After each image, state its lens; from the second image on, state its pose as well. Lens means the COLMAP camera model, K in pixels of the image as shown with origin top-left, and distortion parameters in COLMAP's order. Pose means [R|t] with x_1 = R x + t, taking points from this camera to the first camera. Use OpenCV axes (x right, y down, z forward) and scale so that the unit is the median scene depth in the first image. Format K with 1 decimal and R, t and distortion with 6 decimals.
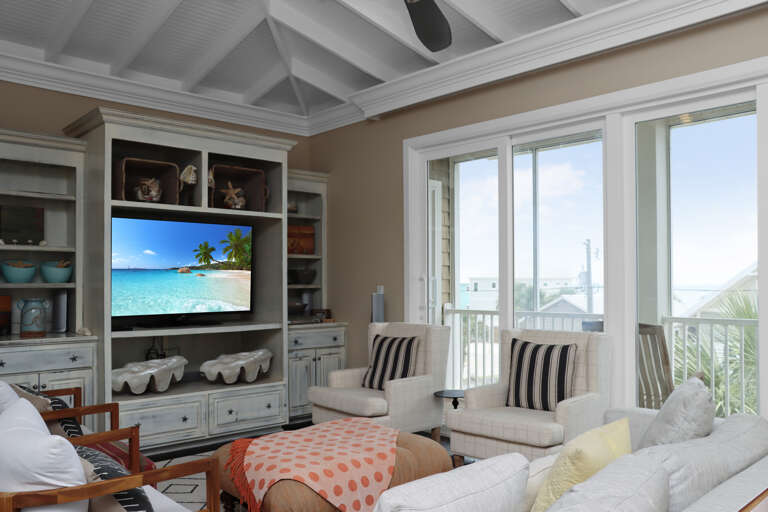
lens RADIAL K [[640.9, 0, 382.7], [0, 640.9, 271.4], [0, 0, 1]] dist [-0.052834, 0.003797]
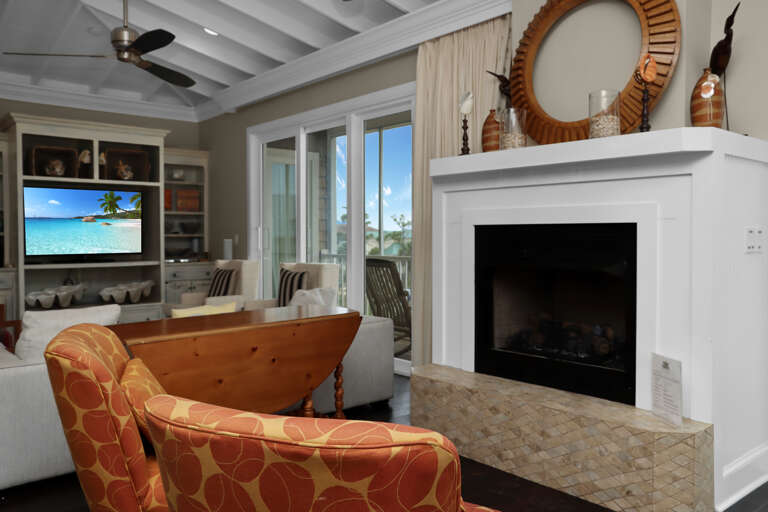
lens RADIAL K [[635.0, 0, 387.5], [0, 635.0, 245.5], [0, 0, 1]] dist [-0.123407, 0.210935]
pose [[0.999552, -0.000785, -0.029924, 0.406768], [0.001704, 0.999528, 0.030680, 0.005753], [0.029885, -0.030718, 0.999081, -0.377384]]
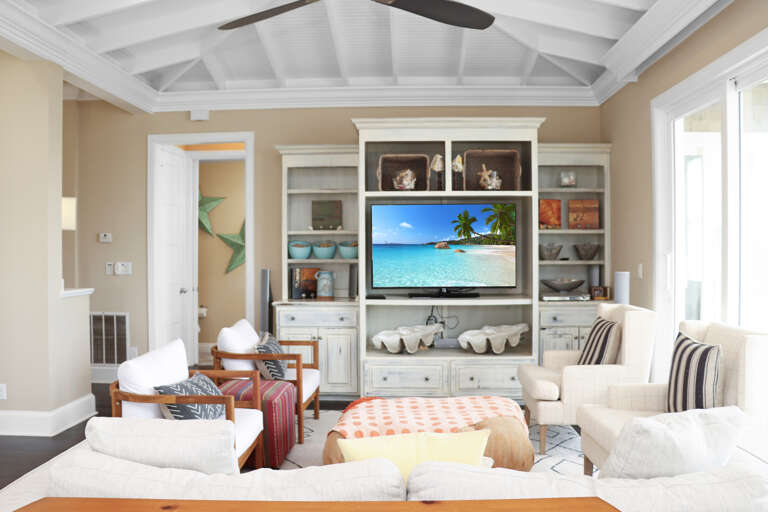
lens RADIAL K [[635.0, 0, 387.5], [0, 635.0, 245.5], [0, 0, 1]] dist [-0.123407, 0.210935]
pose [[0.716951, -0.007661, -0.697082, 0.400594], [0.012398, 0.999922, 0.001761, -0.009379], [0.697013, -0.009905, 0.716990, 0.132804]]
